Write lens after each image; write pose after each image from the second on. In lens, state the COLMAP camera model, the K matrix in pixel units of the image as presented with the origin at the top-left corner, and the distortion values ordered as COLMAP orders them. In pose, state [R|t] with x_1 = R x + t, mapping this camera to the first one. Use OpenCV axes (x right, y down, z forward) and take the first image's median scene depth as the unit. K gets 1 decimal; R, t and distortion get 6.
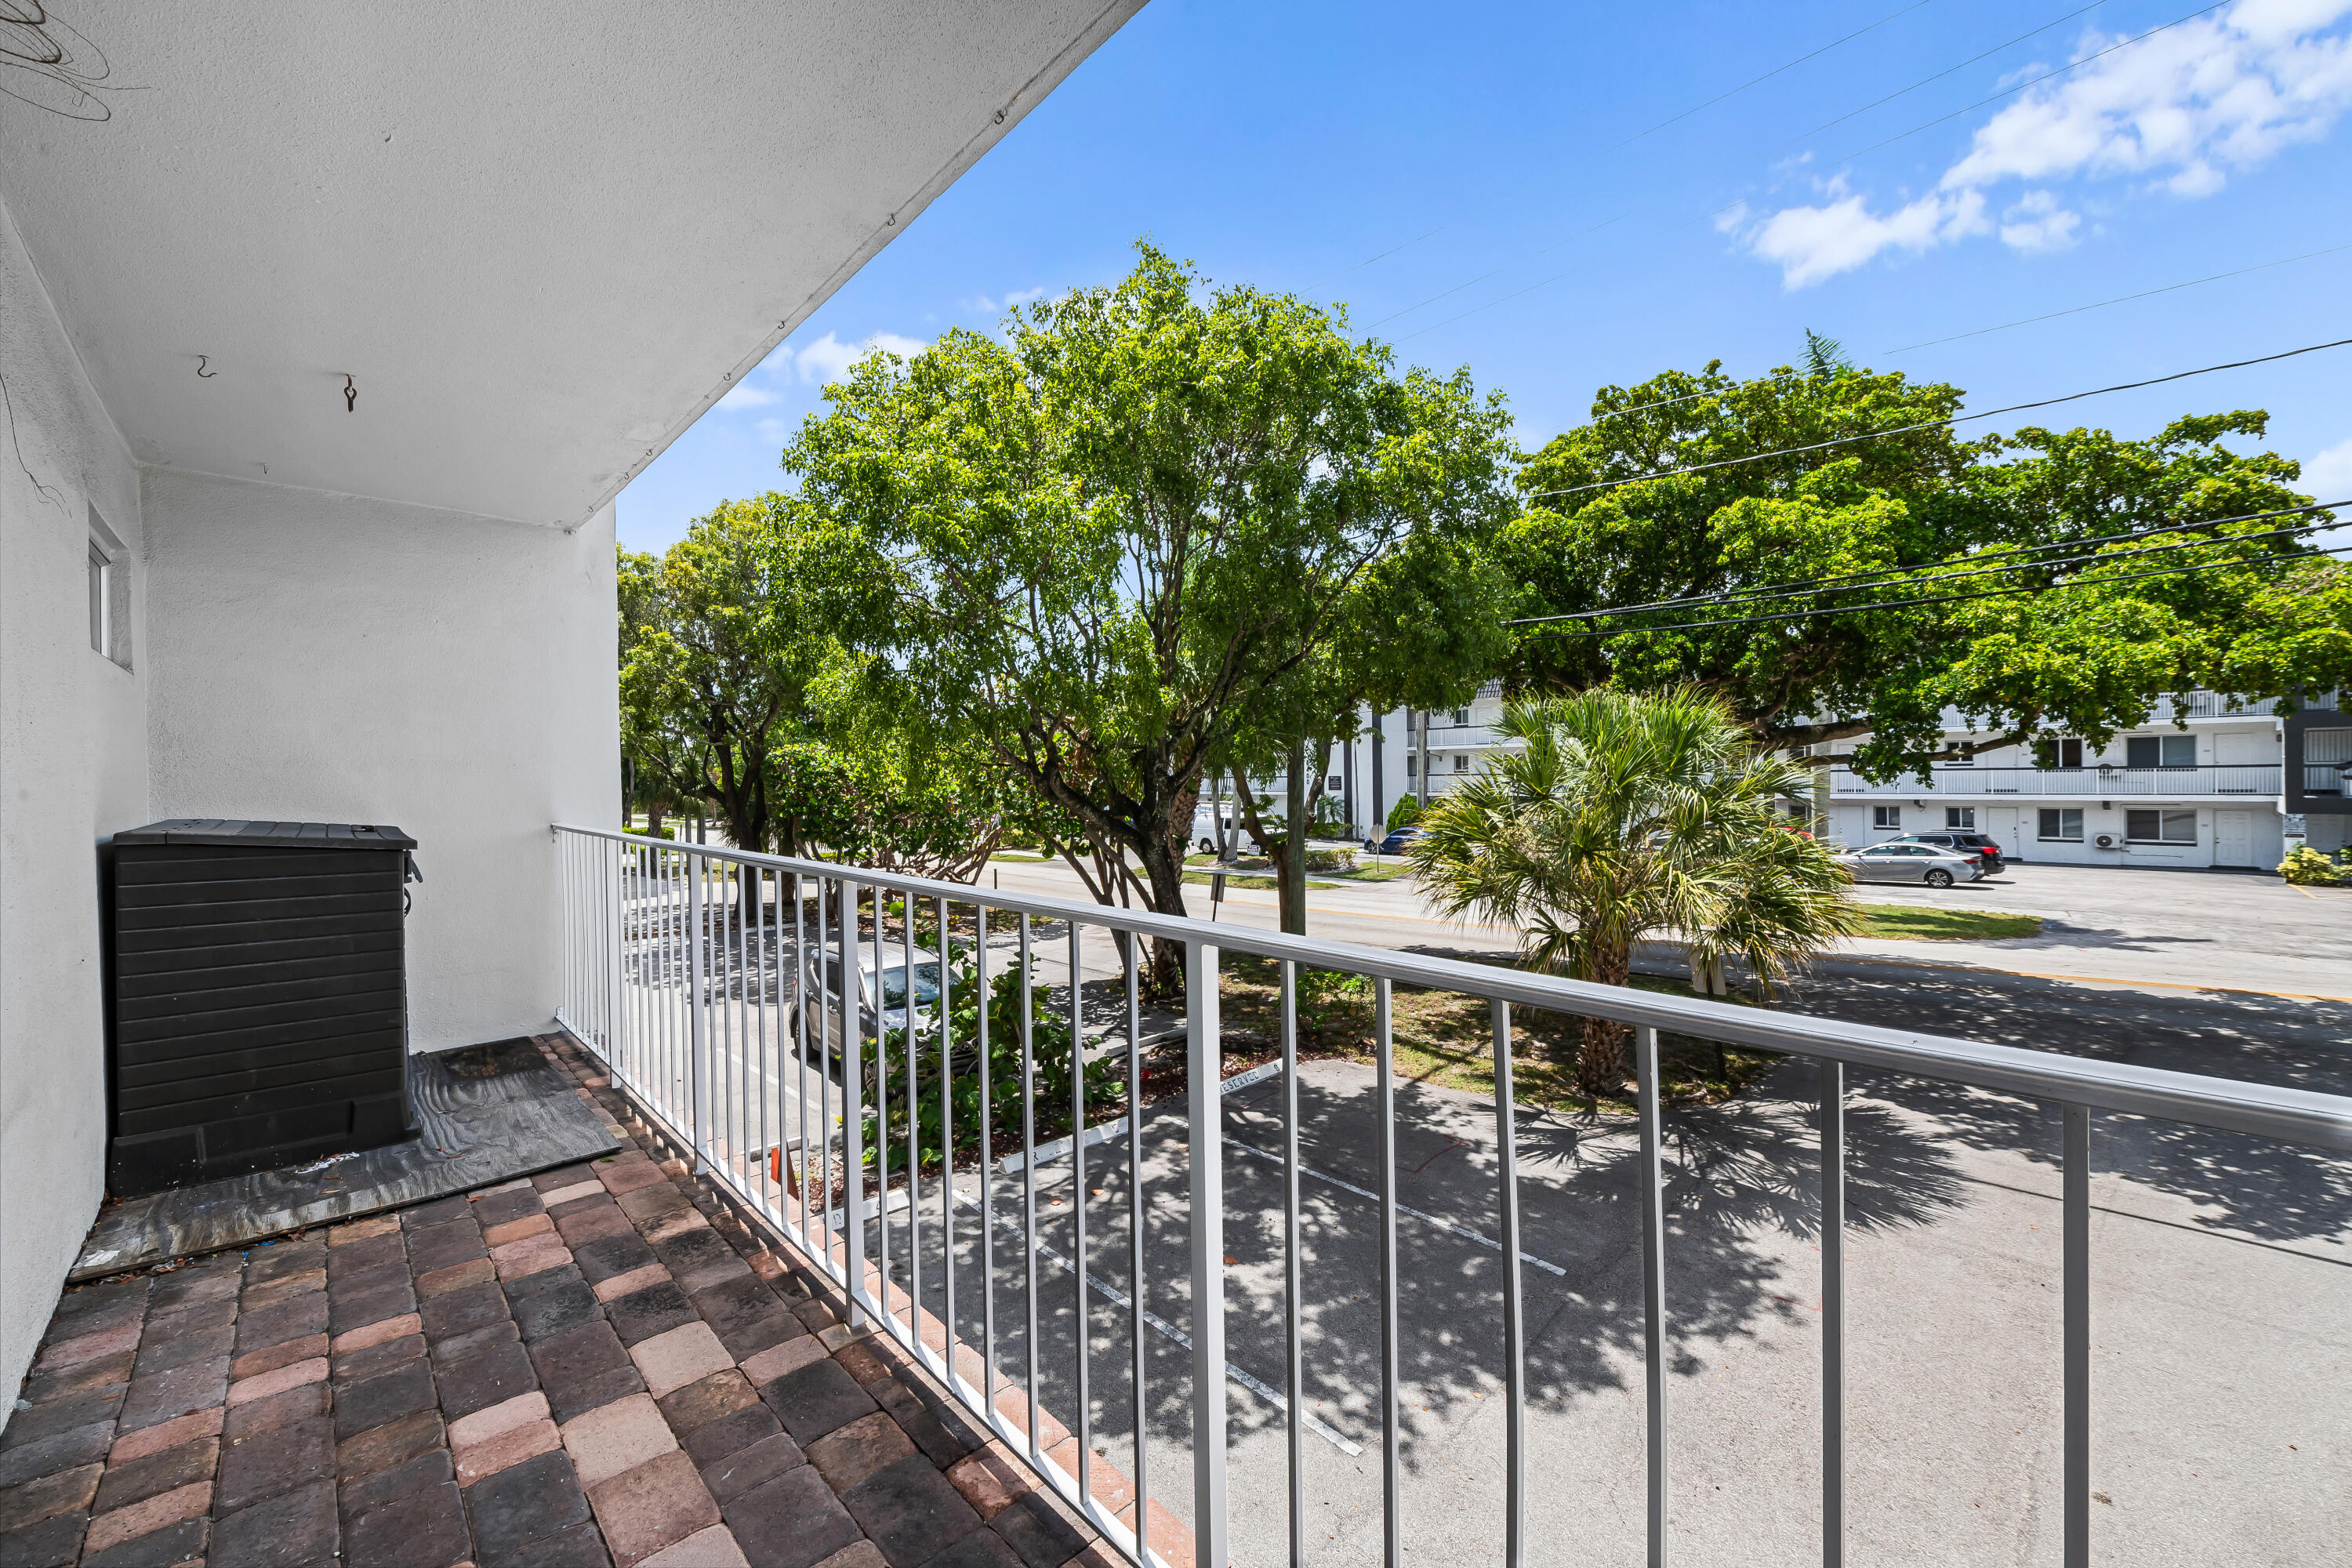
lens RADIAL K [[929.2, 0, 1189.3], [0, 929.2, 781.0], [0, 0, 1]] dist [0.000741, -0.003861]
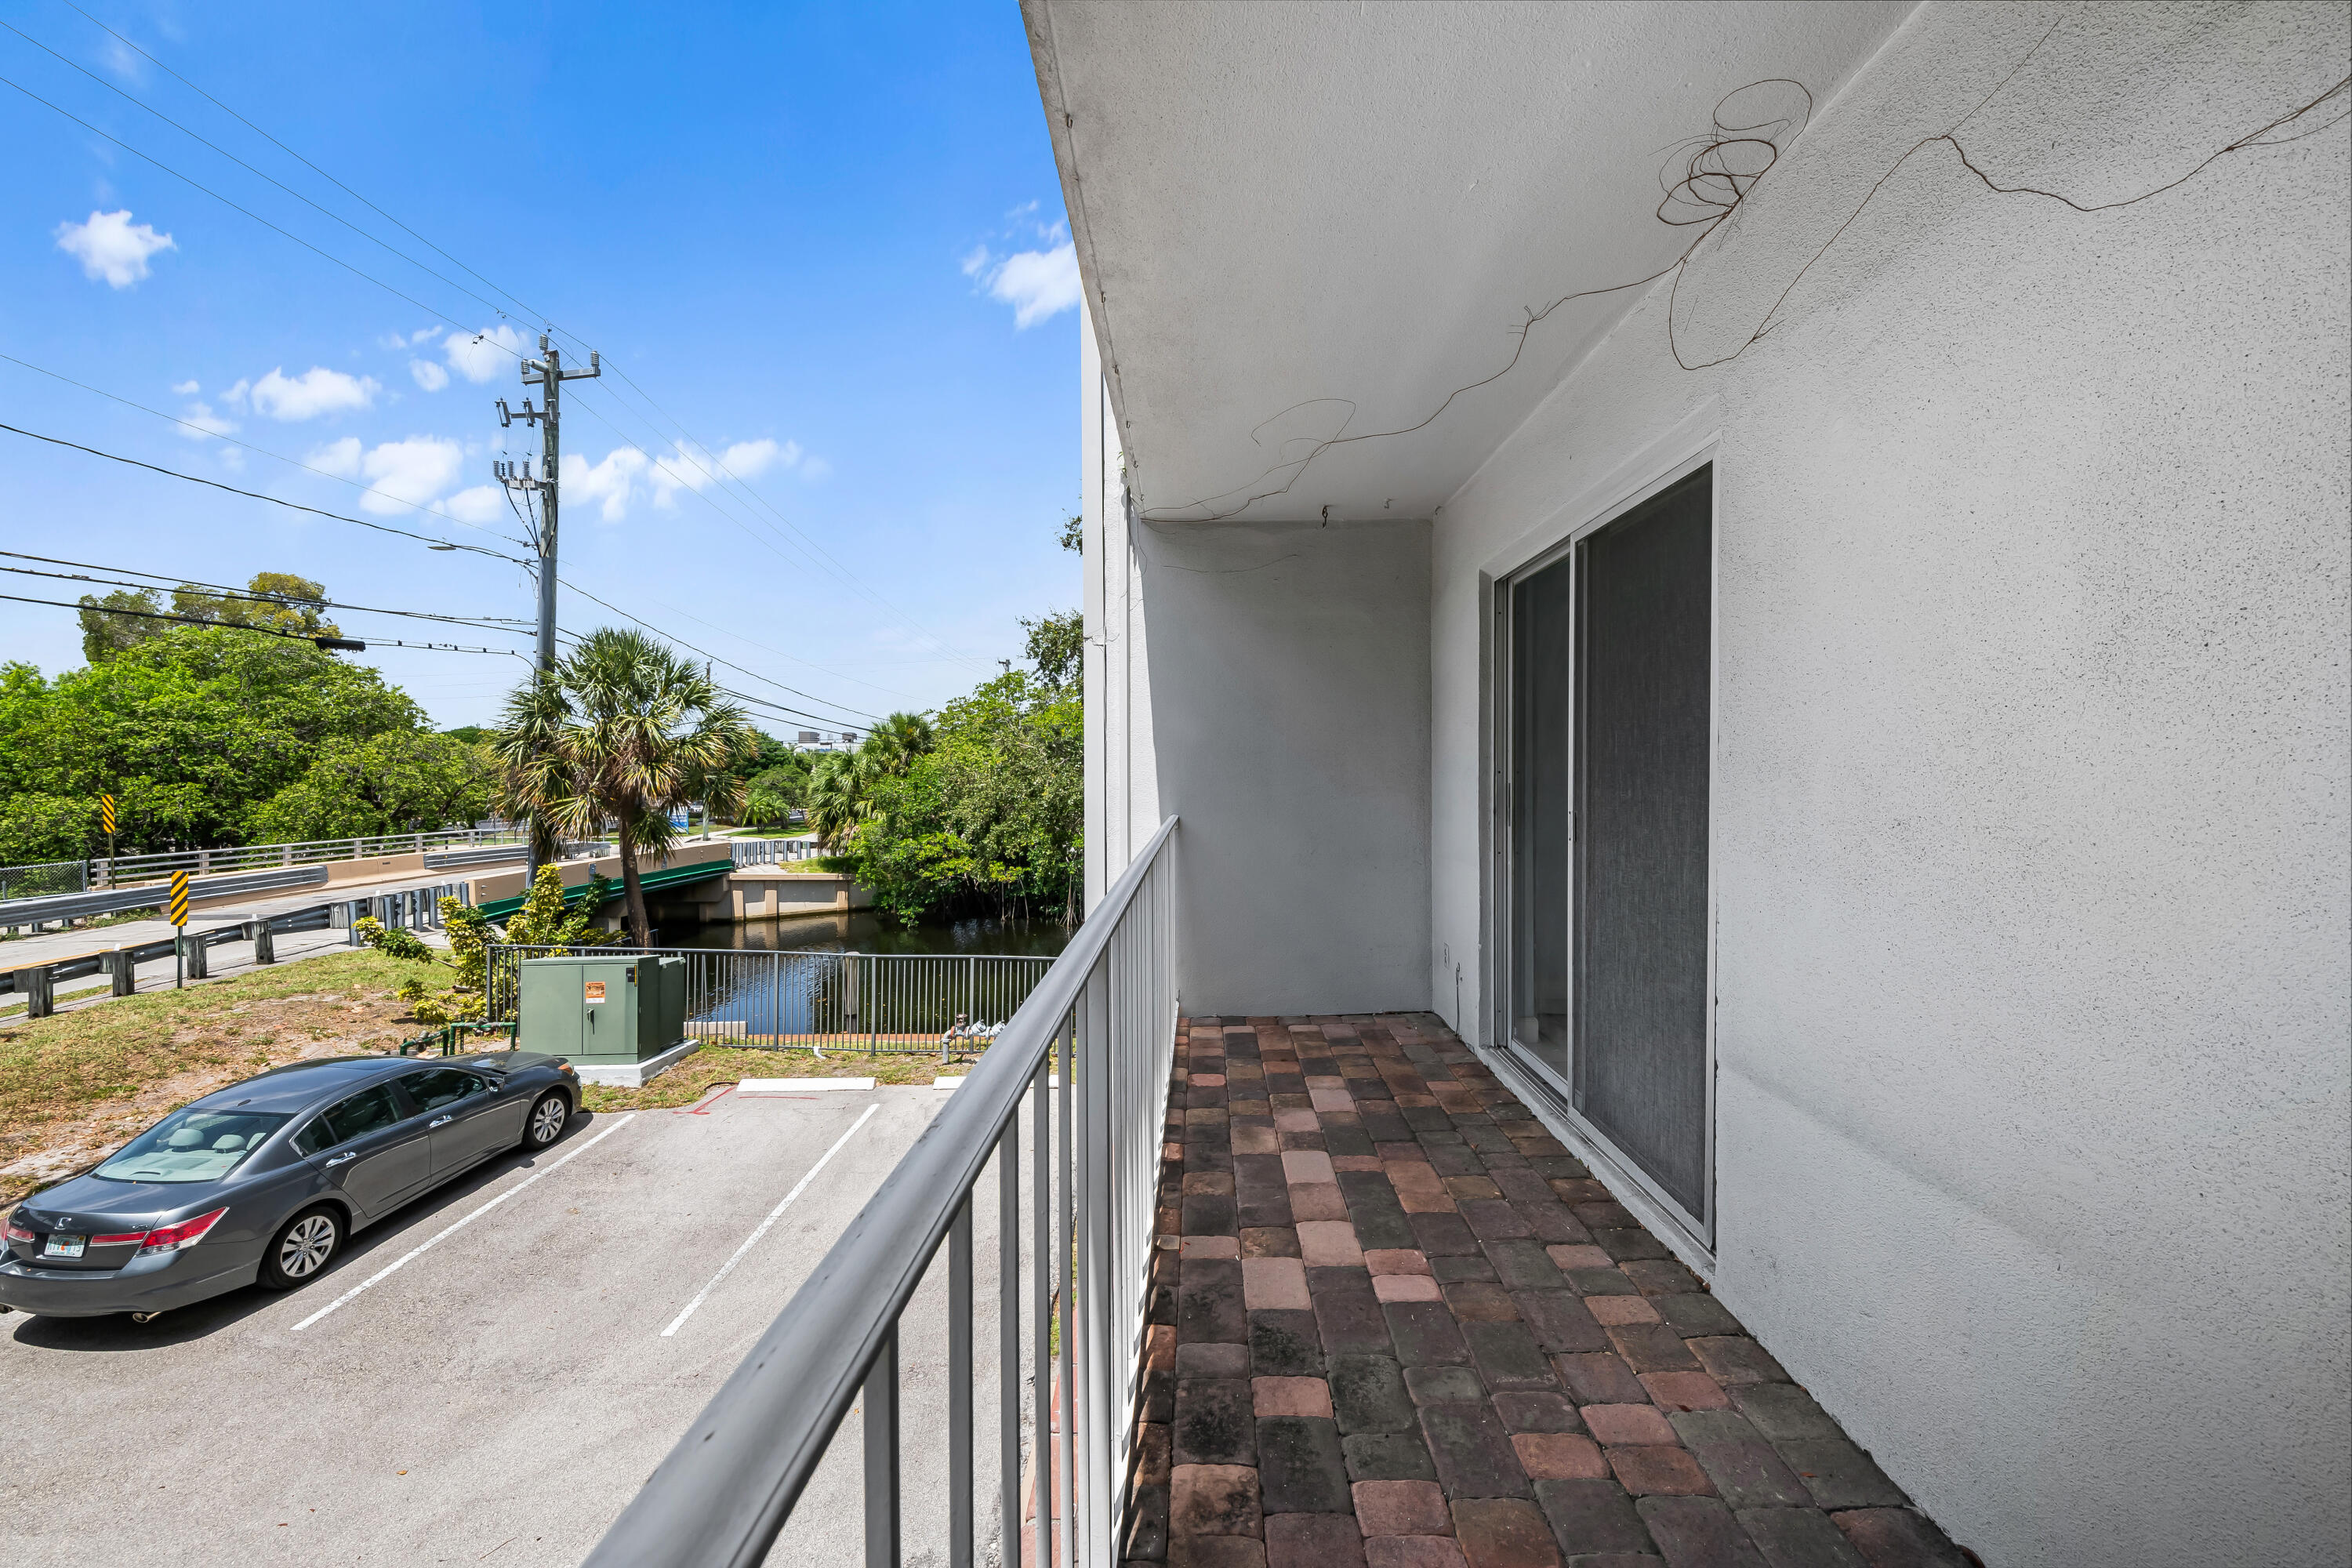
lens RADIAL K [[929.2, 0, 1189.3], [0, 929.2, 781.0], [0, 0, 1]] dist [0.000741, -0.003861]
pose [[-0.715738, 0.022805, 0.697997, -1.355327], [0.024417, 0.999673, -0.007624, 0.009941], [-0.697942, 0.011586, -0.716060, 1.988620]]
